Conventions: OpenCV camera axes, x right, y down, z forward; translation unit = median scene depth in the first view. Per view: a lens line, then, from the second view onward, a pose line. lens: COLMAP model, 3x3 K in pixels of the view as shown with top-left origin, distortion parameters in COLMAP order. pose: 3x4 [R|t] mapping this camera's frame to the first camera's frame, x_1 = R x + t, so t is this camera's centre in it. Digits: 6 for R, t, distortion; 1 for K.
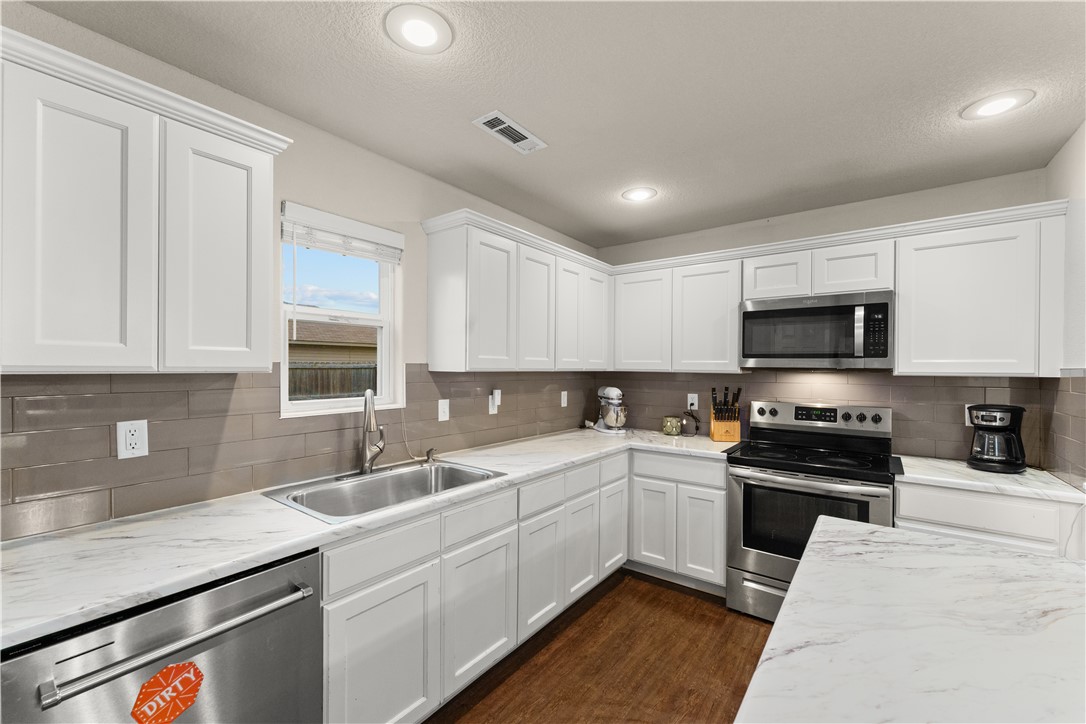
lens RADIAL K [[440.3, 0, 539.1], [0, 440.3, 368.8], [0, 0, 1]] dist [-0.002801, -0.000089]
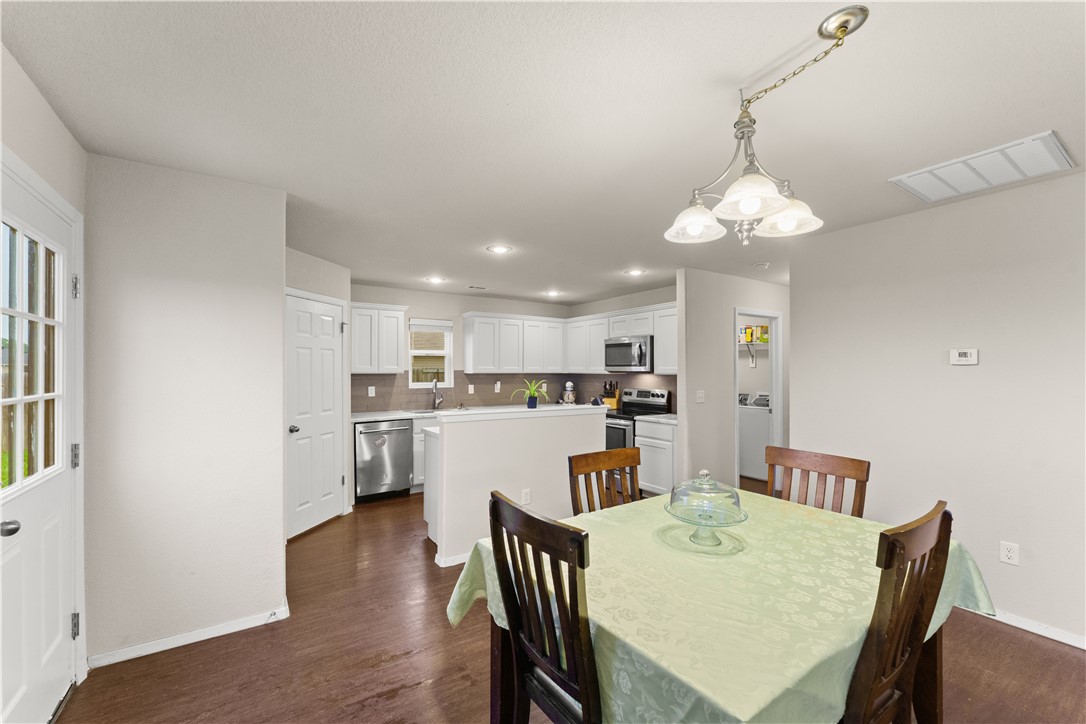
lens RADIAL K [[440.3, 0, 538.5], [0, 440.3, 370.8], [0, 0, 1]] dist [-0.002801, -0.000089]
pose [[0.940416, -0.004760, -0.339992, 1.045619], [0.003460, 0.999984, -0.004430, 0.005066], [0.340008, 0.002990, 0.940418, -1.267160]]
